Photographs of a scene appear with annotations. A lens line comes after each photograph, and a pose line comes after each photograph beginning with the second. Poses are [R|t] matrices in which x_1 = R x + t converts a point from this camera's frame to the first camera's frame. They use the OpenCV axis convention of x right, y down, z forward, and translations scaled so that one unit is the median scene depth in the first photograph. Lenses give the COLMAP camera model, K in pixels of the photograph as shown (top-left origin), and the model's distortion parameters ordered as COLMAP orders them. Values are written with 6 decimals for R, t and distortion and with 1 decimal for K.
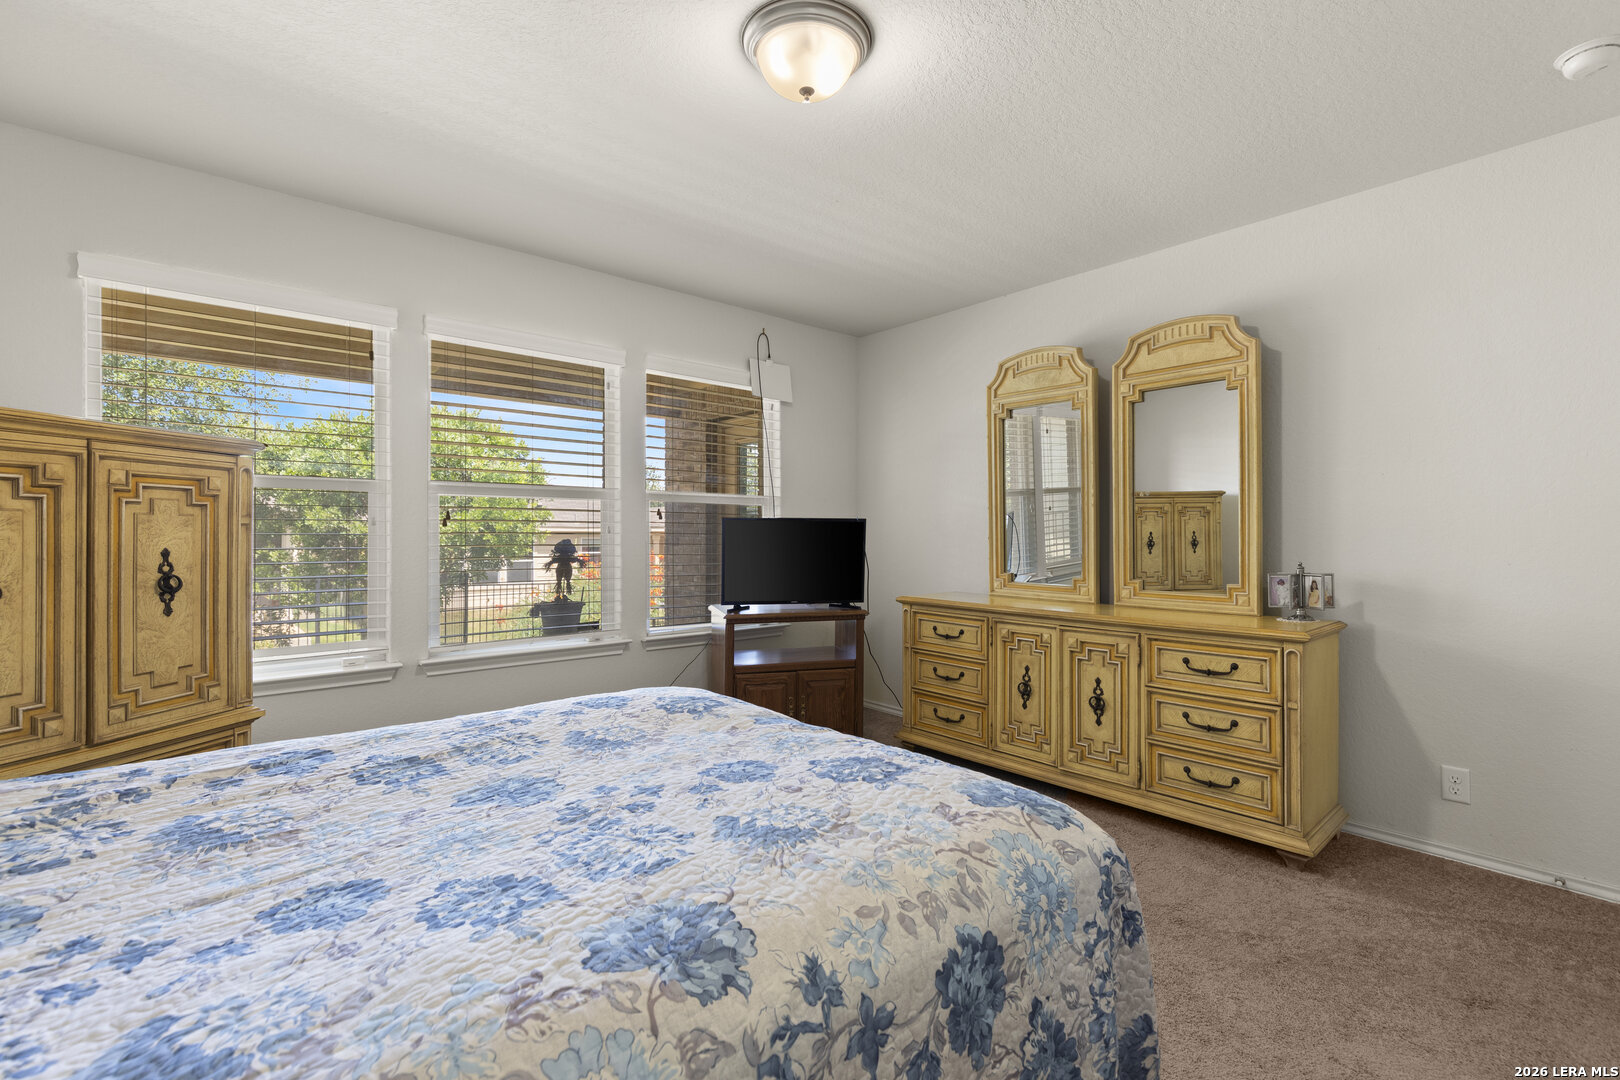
lens RADIAL K [[750.6, 0, 811.9], [0, 750.6, 530.8], [0, 0, 1]] dist [0.022374, -0.000221]
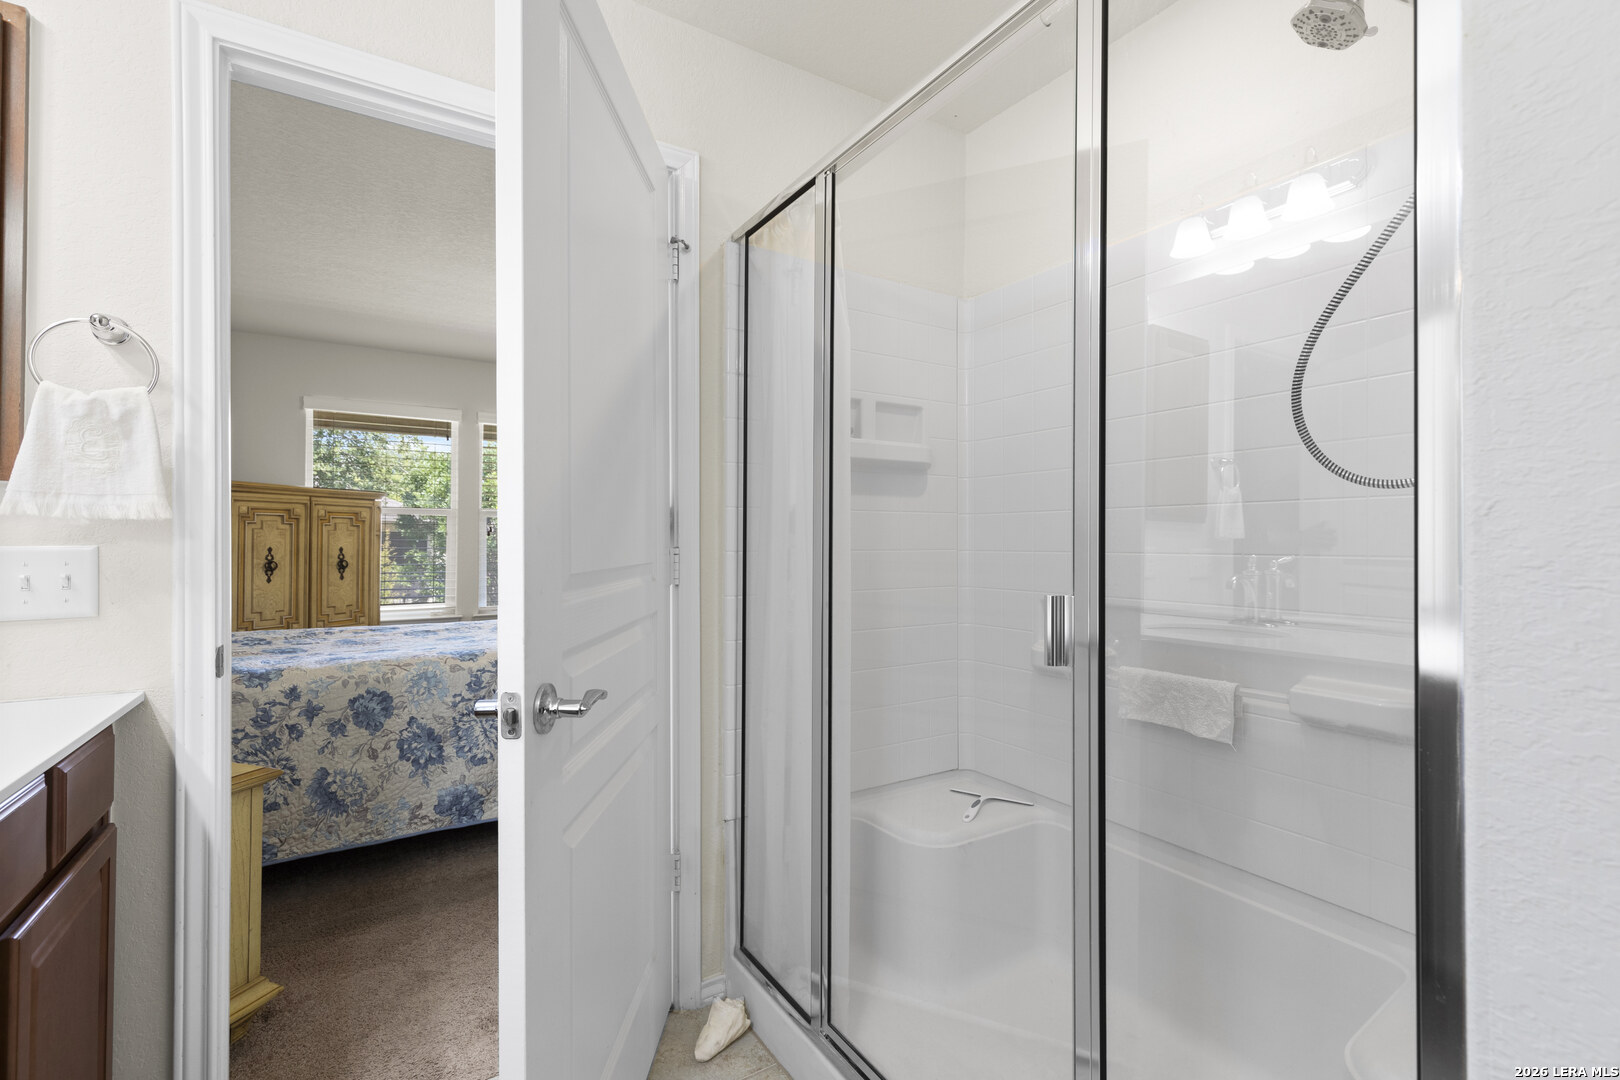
lens RADIAL K [[750.6, 0, 811.9], [0, 750.6, 530.8], [0, 0, 1]] dist [0.022374, -0.000221]
pose [[0.988730, -0.000039, -0.149711, 0.716615], [-0.001679, 0.999934, -0.011355, 0.000473], [0.149701, 0.011478, 0.988665, -0.832926]]
